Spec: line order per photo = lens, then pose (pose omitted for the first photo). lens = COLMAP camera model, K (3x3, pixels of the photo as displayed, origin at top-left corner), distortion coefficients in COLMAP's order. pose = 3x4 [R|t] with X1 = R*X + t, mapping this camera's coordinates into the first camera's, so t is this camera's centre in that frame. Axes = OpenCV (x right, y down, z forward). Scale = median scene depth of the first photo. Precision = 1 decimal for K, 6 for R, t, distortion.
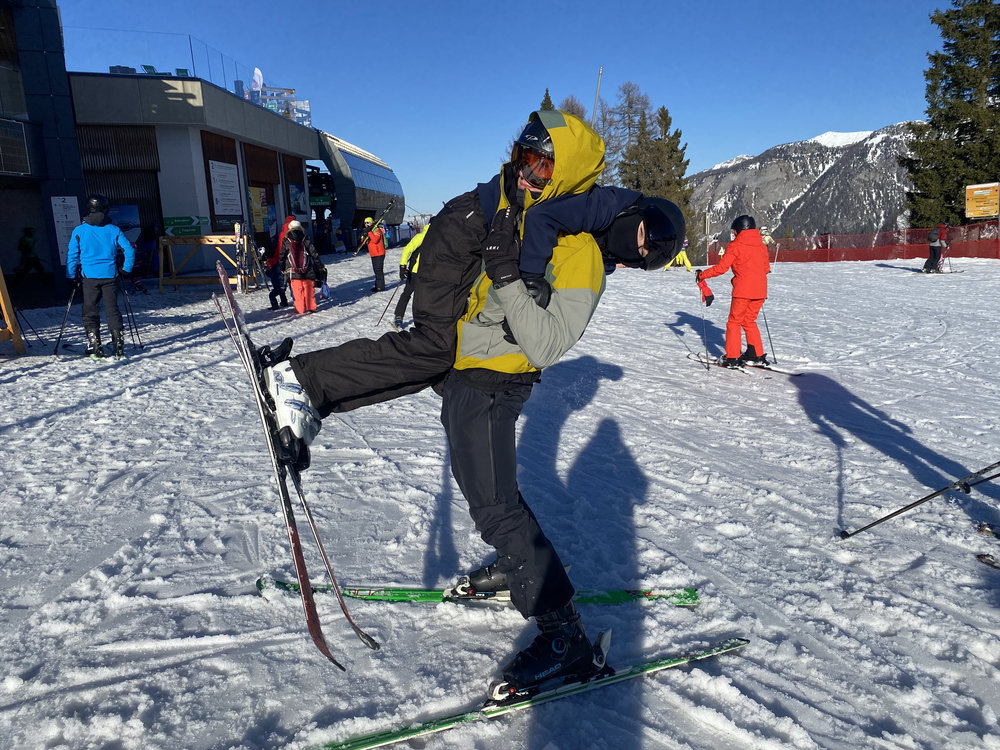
lens RADIAL K [[761.3, 0, 510.0], [0, 761.3, 371.9], [0, 0, 1]] dist [0.024587, -0.023992]
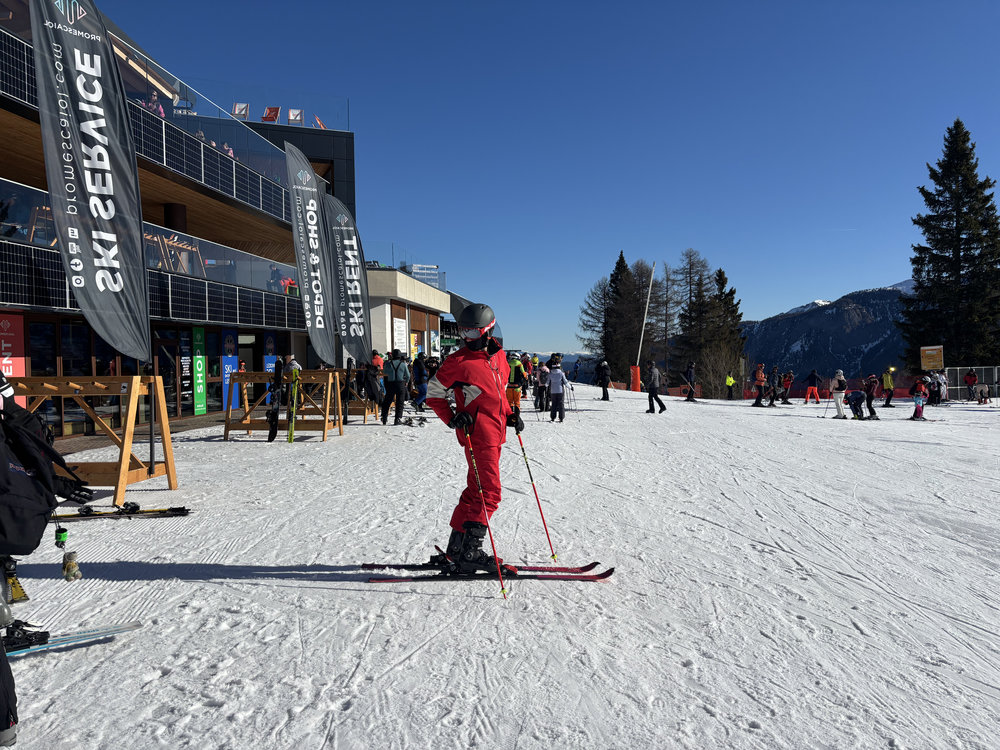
lens RADIAL K [[751.7, 0, 503.2], [0, 751.7, 384.3], [0, 0, 1]] dist [0.043206, -0.040330]
pose [[0.993663, 0.033714, -0.107222, -0.002217], [-0.050139, 0.986737, -0.154390, 0.028146], [0.100595, 0.158788, 0.982175, -0.159066]]
